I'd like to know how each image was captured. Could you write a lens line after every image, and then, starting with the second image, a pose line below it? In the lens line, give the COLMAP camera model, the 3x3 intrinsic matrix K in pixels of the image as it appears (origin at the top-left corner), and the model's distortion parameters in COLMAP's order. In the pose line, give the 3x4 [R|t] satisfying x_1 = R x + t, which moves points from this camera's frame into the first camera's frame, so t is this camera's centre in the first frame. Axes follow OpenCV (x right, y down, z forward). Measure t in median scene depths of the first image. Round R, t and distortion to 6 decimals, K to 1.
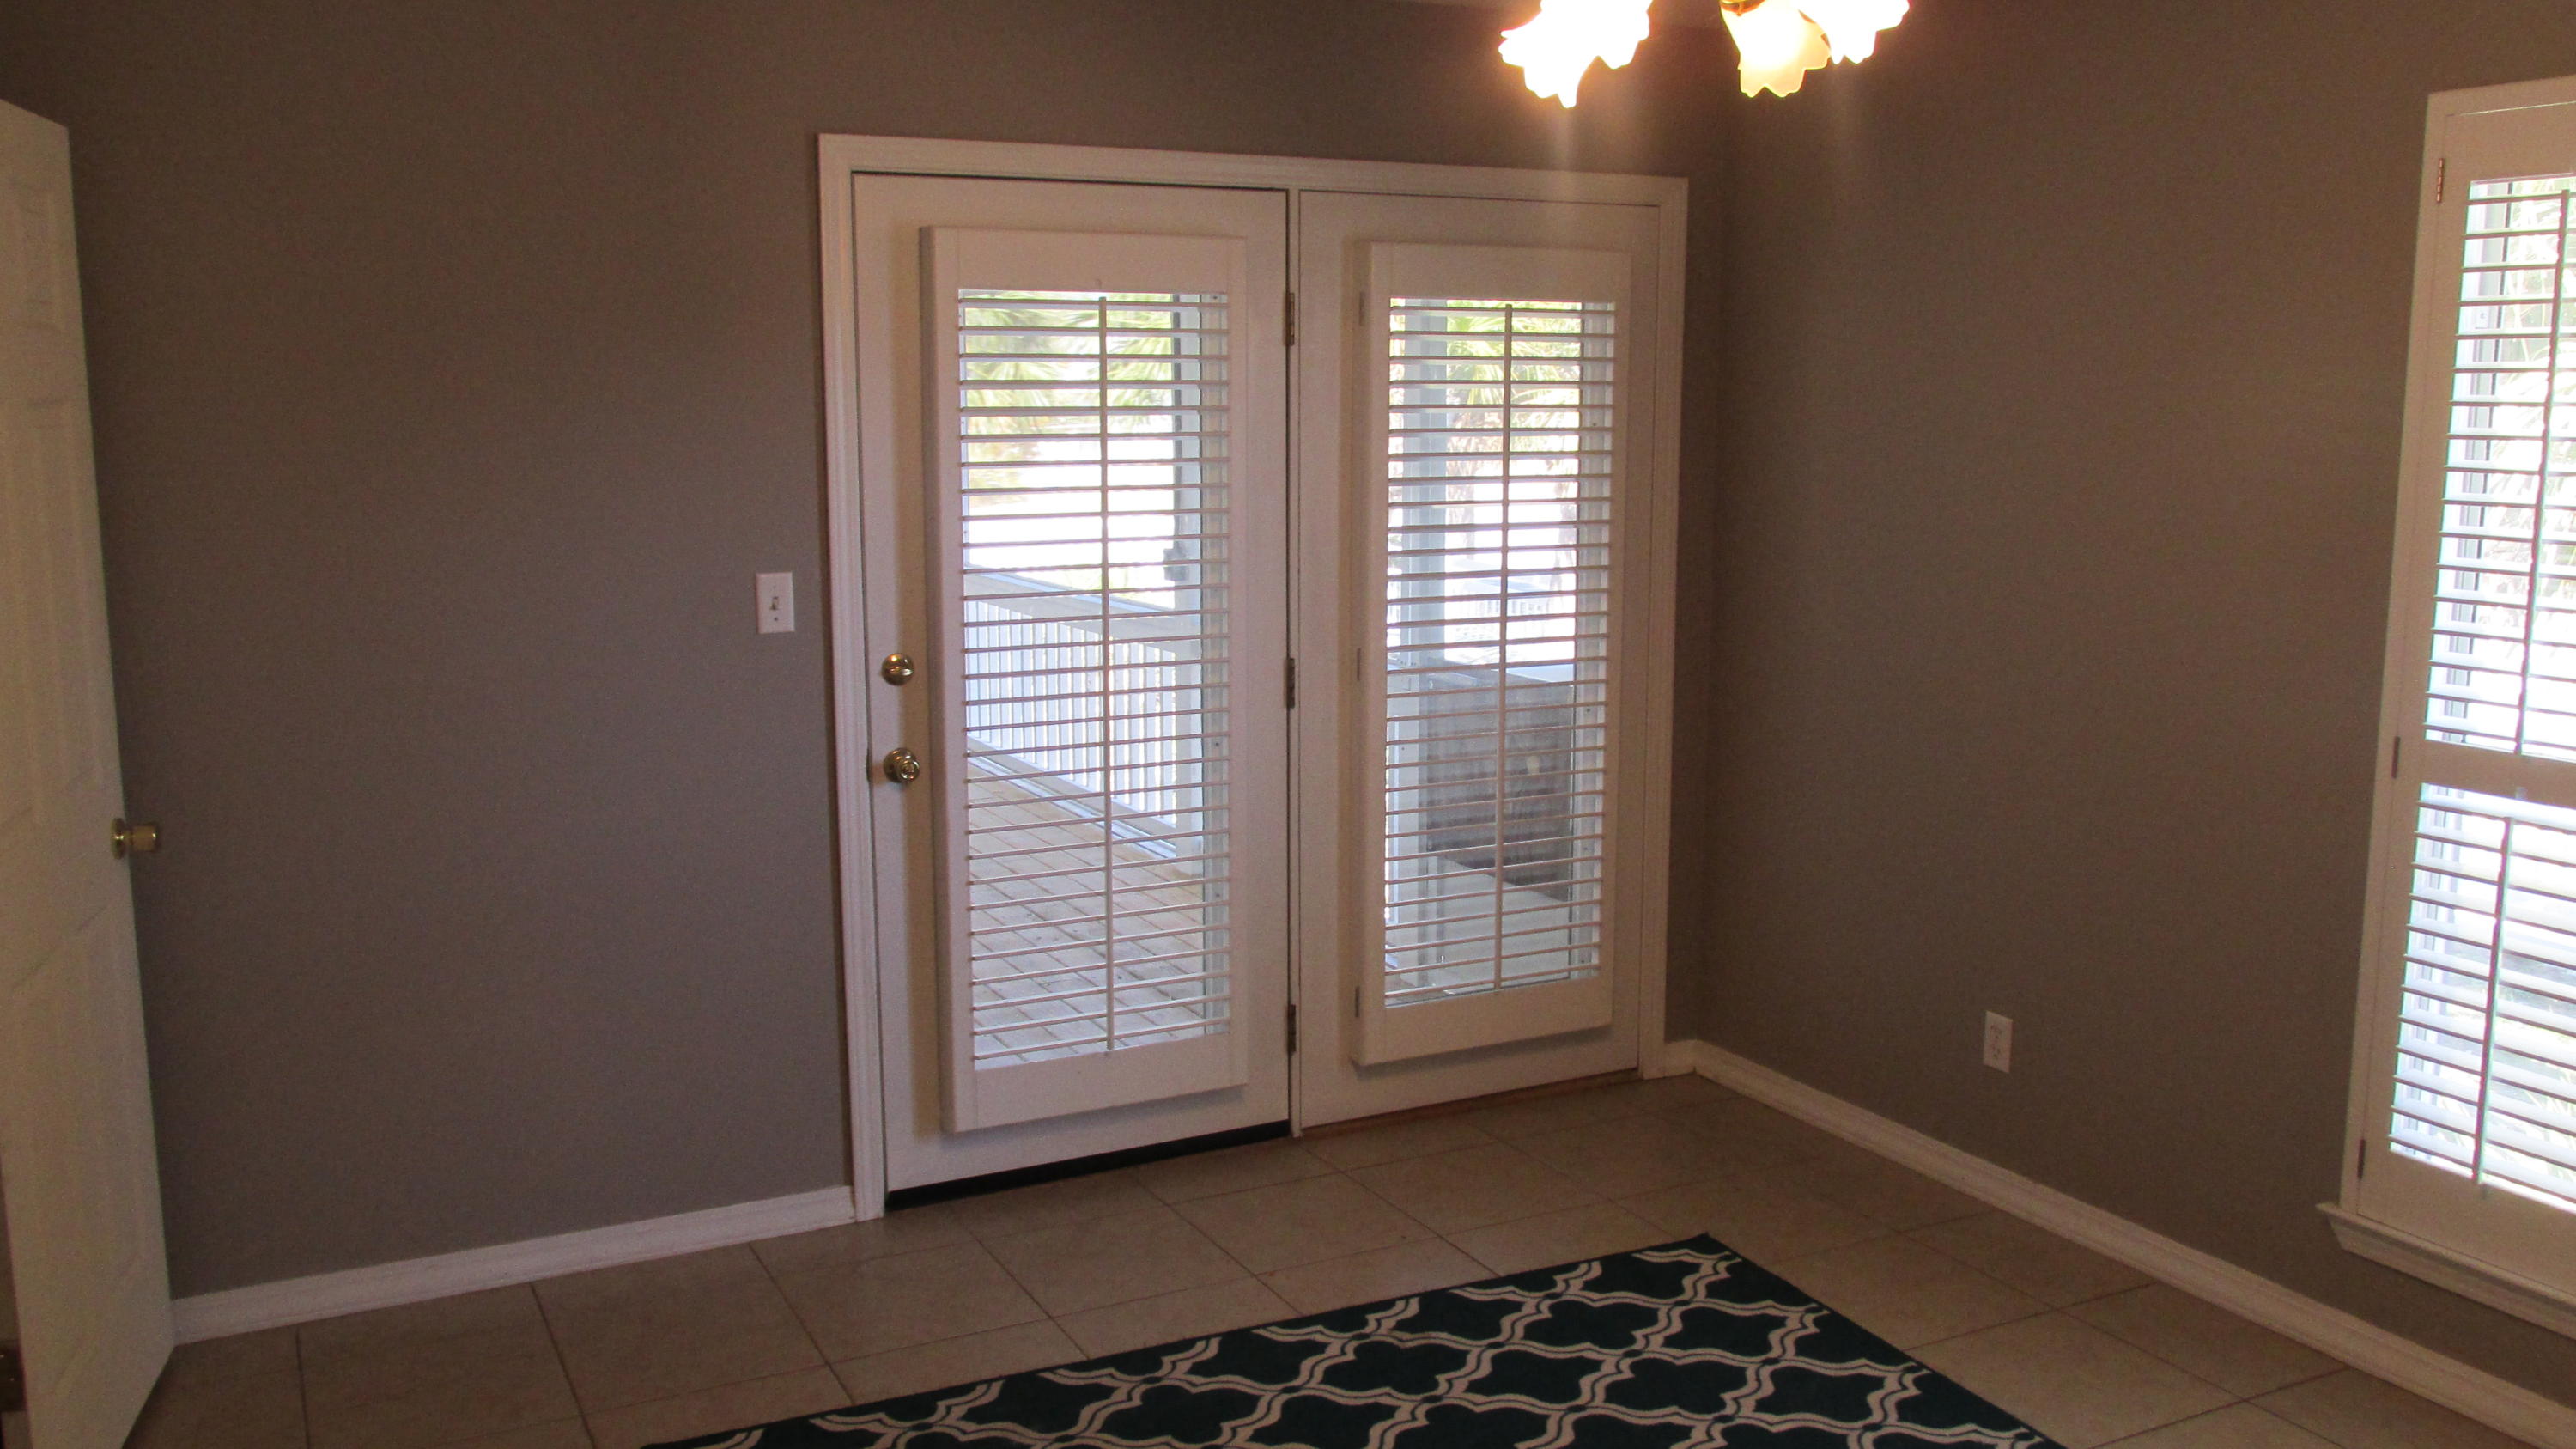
lens RADIAL K [[2147.6, 0, 1288.0], [0, 2147.6, 724.5], [0, 0, 1]] dist [-0.030633, 0.011760]
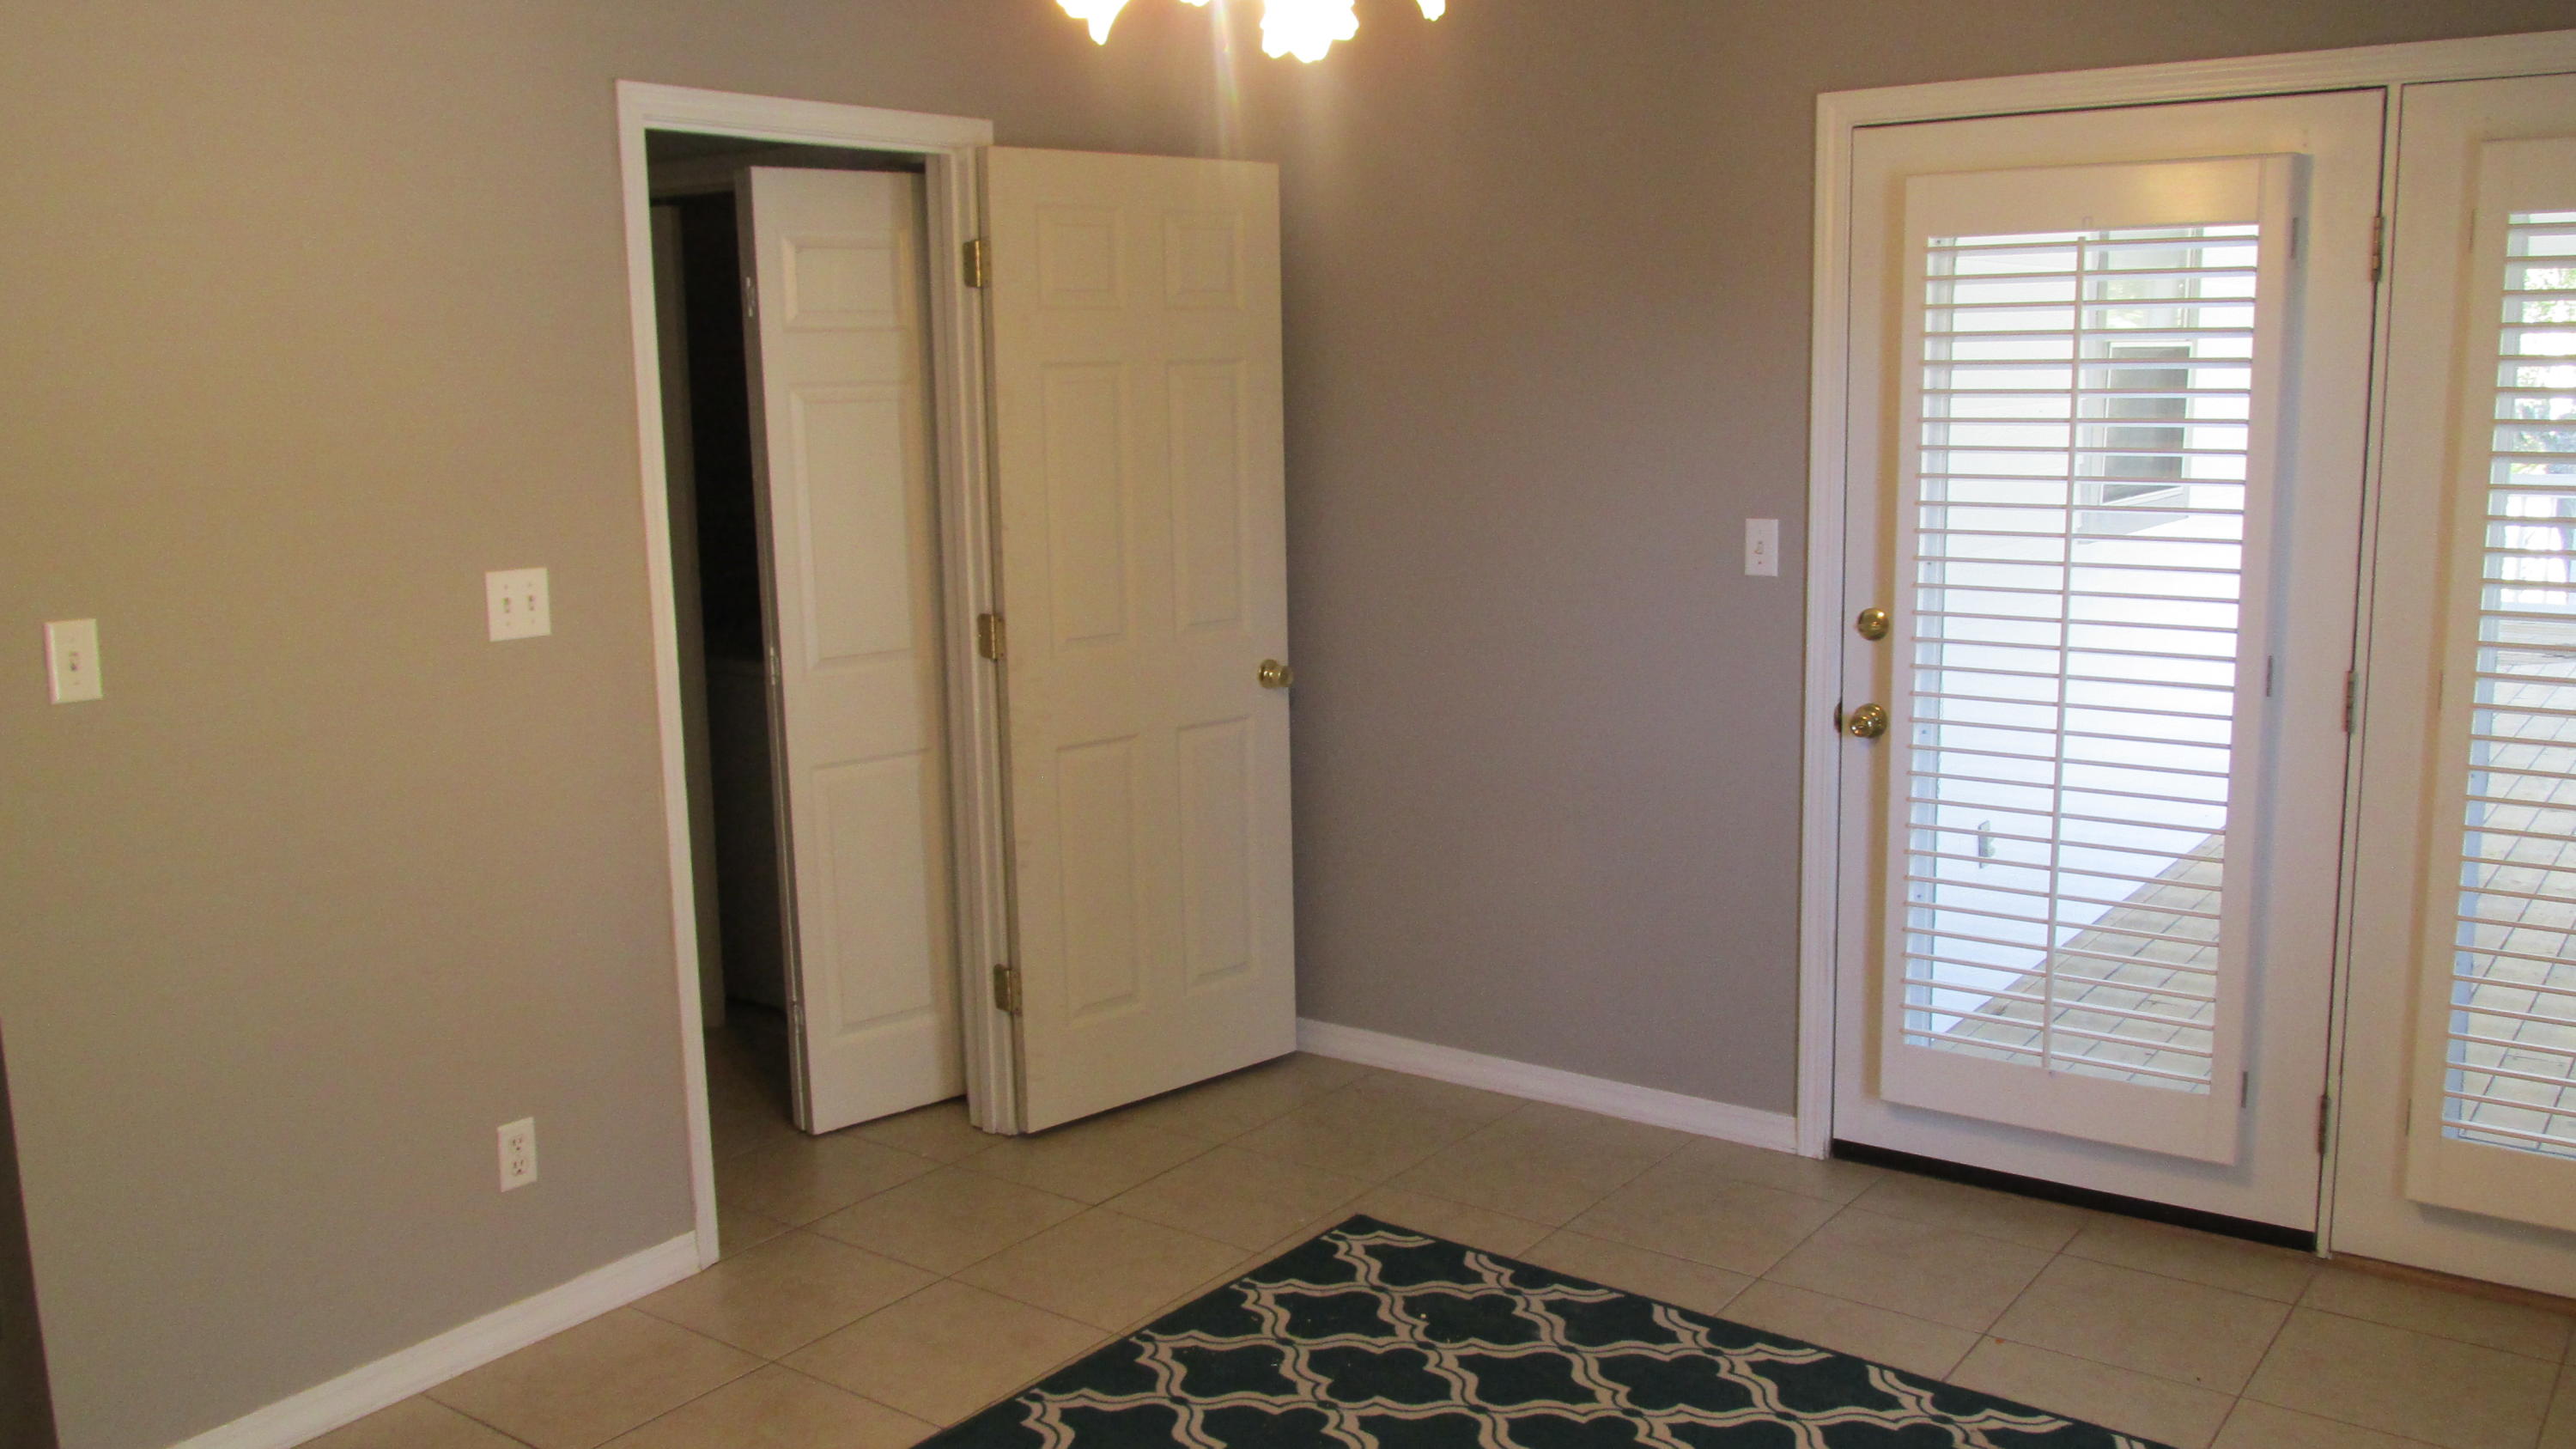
lens RADIAL K [[2191.9, 0, 1352.9], [0, 2191.9, 664.8], [0, 0, 1]] dist [0.341691, -0.844021]
pose [[0.475144, 0.117804, -0.871986, 0.632050], [-0.122473, 0.990205, 0.067040, -0.047794], [0.871343, 0.074941, 0.484918, 0.289990]]
